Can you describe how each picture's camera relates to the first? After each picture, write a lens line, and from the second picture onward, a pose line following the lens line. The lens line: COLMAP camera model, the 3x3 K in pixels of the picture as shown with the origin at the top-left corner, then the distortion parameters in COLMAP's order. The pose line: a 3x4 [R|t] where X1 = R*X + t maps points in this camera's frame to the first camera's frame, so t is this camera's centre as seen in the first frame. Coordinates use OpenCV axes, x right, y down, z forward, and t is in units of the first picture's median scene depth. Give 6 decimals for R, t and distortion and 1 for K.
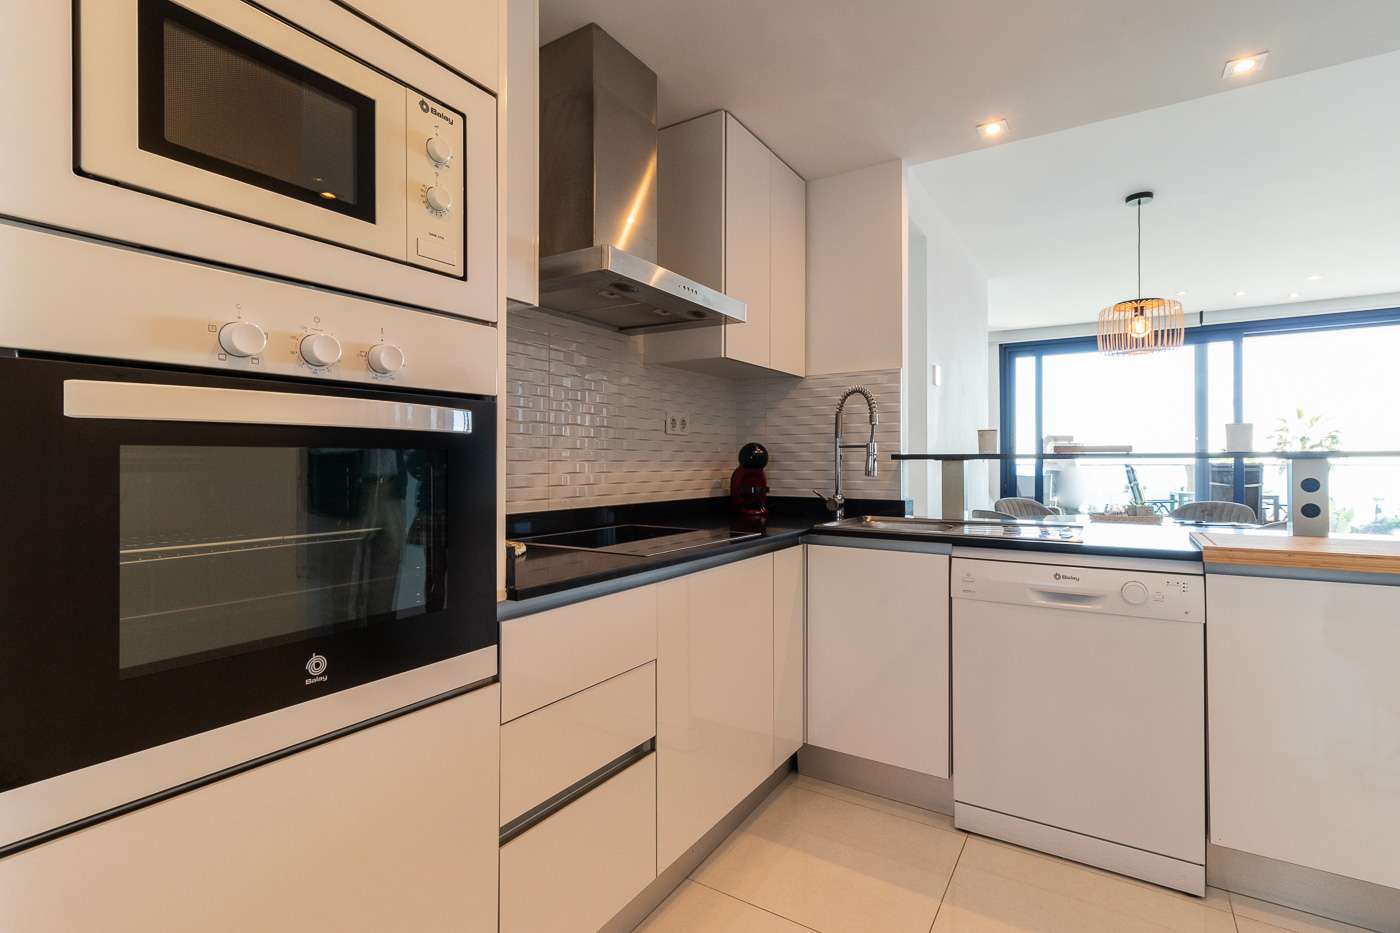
lens RADIAL K [[655.6, 0, 692.1], [0, 655.6, 441.9], [0, 0, 1]] dist [0.003331, 0.000231]
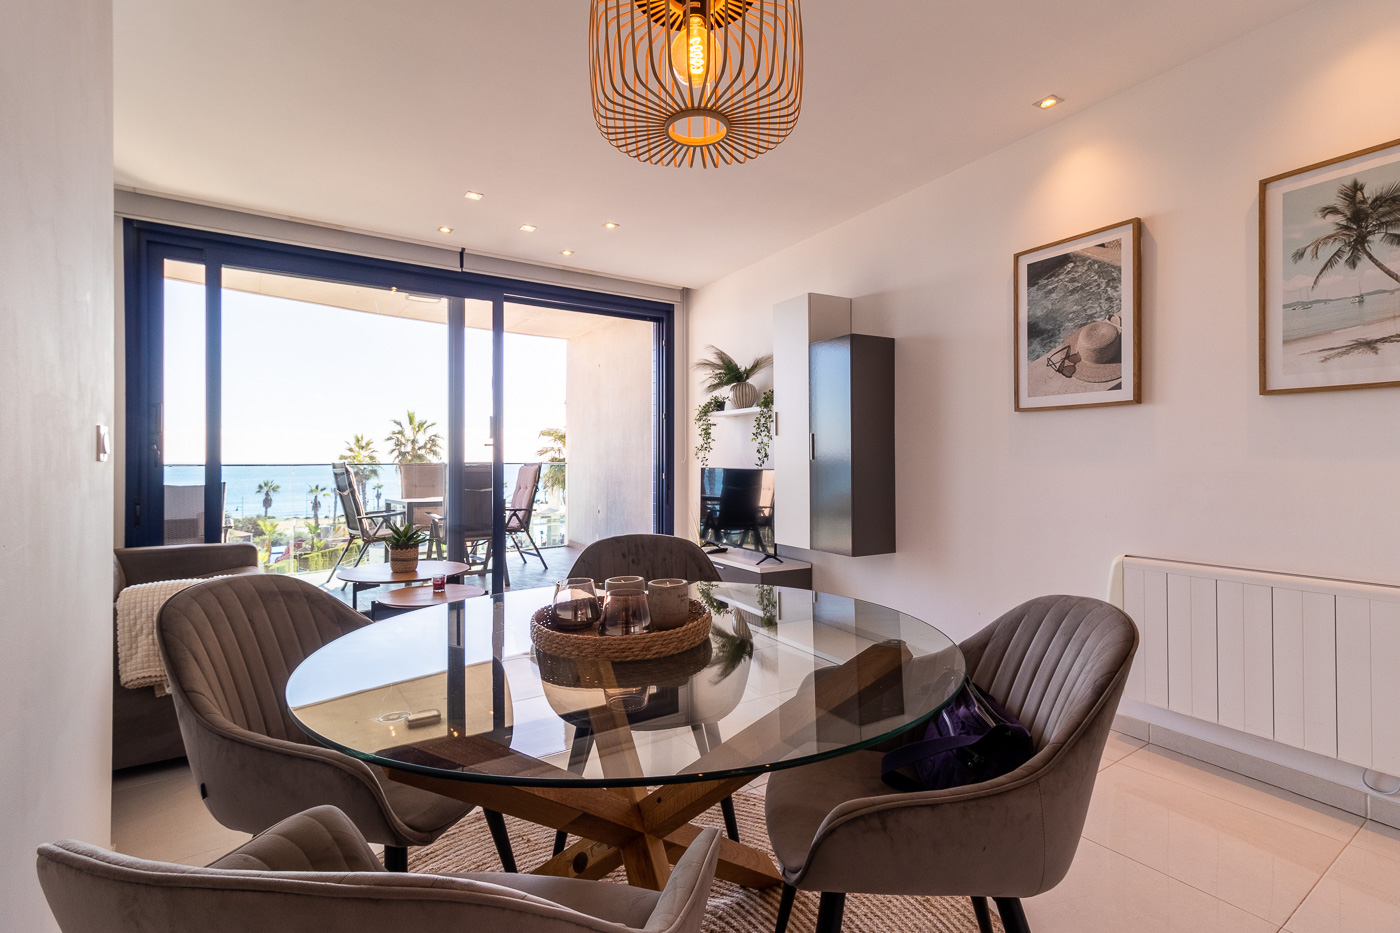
lens RADIAL K [[652.5, 0, 695.5], [0, 652.5, 448.8], [0, 0, 1]] dist [0.014802, -0.000160]
pose [[0.387985, 0.004437, 0.921655, 0.185434], [-0.014005, 0.999901, 0.001082, 0.012969], [-0.921559, -0.013328, 0.388009, 0.424168]]
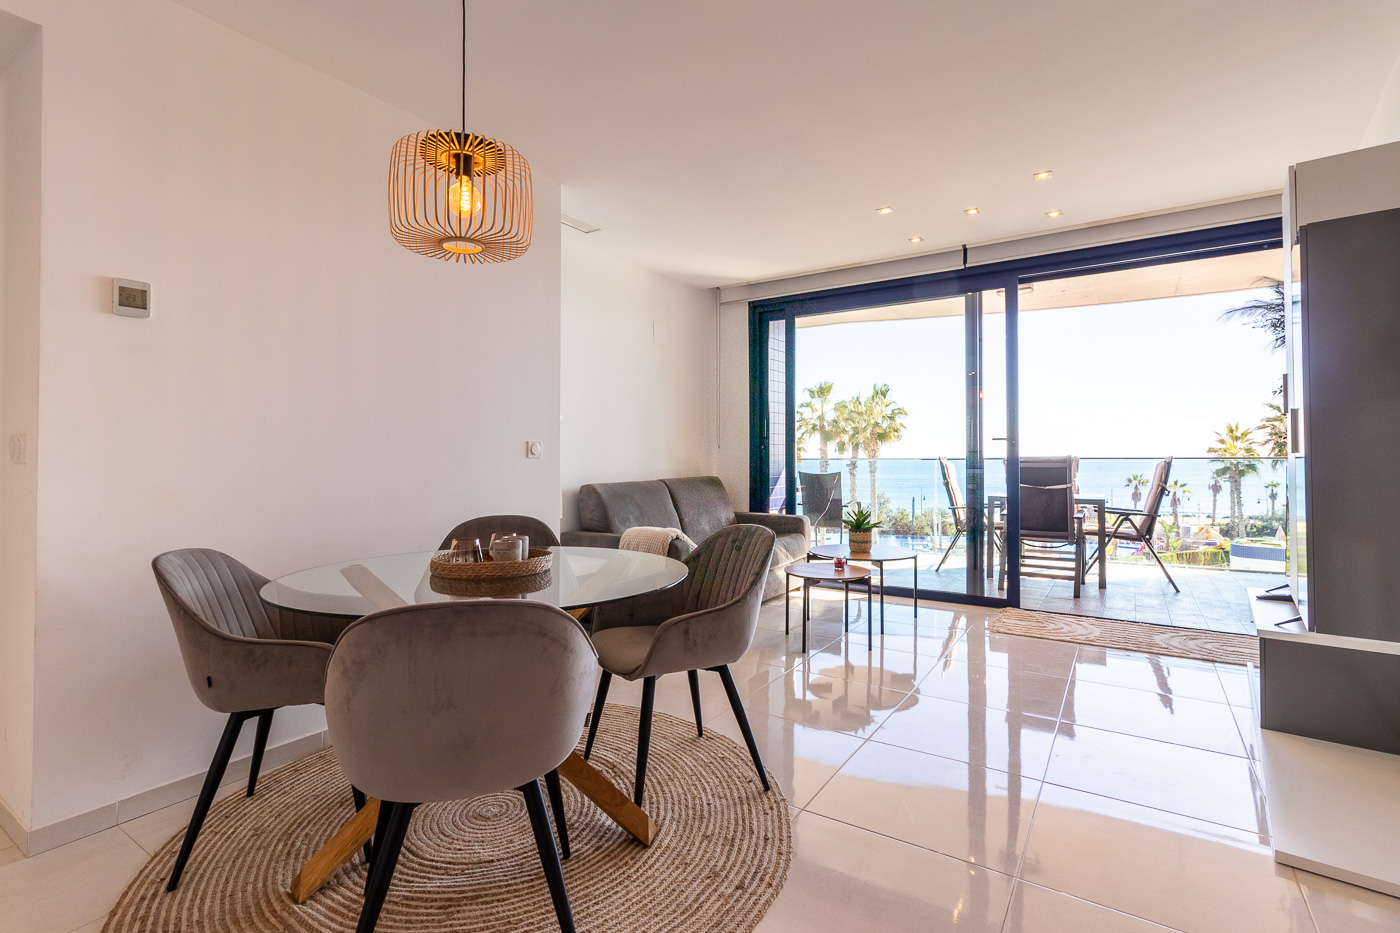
lens RADIAL K [[655.6, 0, 692.1], [0, 655.6, 441.9], [0, 0, 1]] dist [0.003331, 0.000231]
pose [[0.999810, -0.016454, -0.010464, 0.421490], [0.016444, 0.999864, -0.001093, 0.010957], [0.010481, 0.000921, 0.999945, 0.236794]]
